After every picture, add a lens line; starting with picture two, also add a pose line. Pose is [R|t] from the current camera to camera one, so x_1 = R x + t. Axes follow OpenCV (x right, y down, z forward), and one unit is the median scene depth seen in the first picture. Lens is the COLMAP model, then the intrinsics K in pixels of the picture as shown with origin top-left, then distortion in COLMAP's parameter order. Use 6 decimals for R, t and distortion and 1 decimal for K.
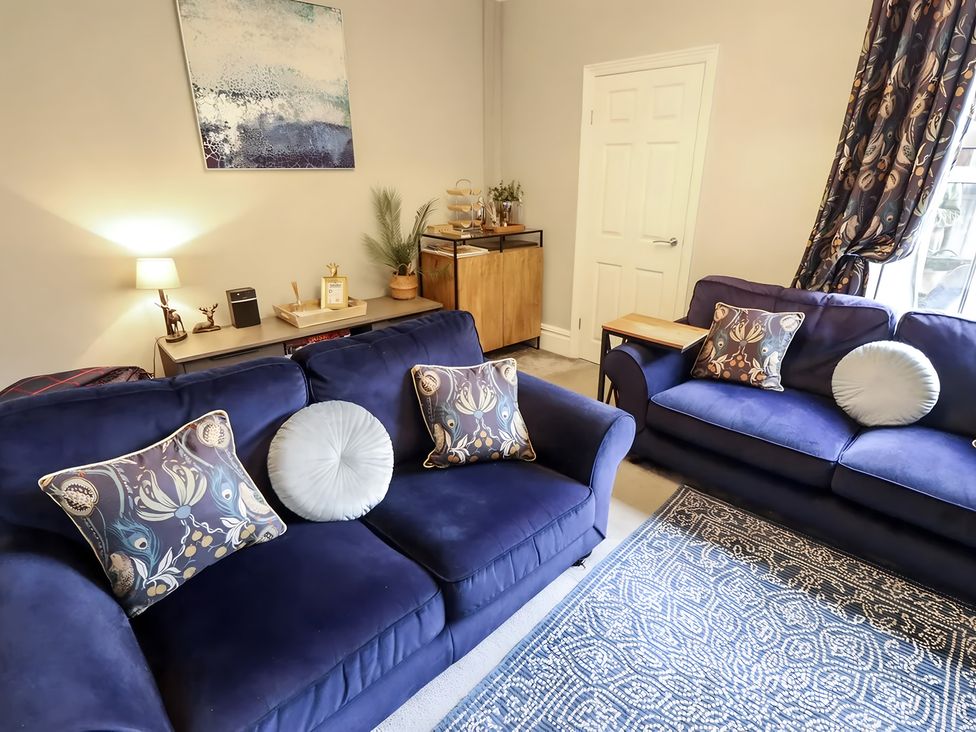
lens RADIAL K [[513.3, 0, 490.9], [0, 513.3, 359.7], [0, 0, 1]] dist [0.003468, -0.014594]
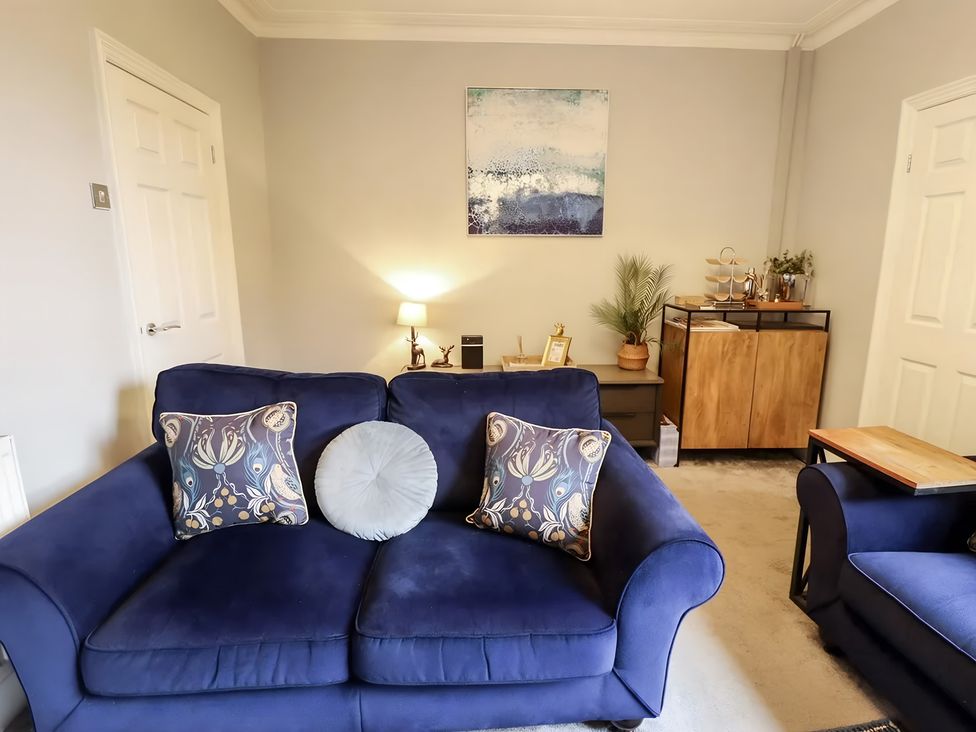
lens RADIAL K [[513.3, 0, 490.9], [0, 513.3, 359.7], [0, 0, 1]] dist [0.003468, -0.014594]
pose [[0.768035, 0.130523, -0.626965, 0.280933], [-0.230073, 0.969886, -0.079928, -0.004204], [0.597652, 0.205635, 0.774936, 0.162641]]
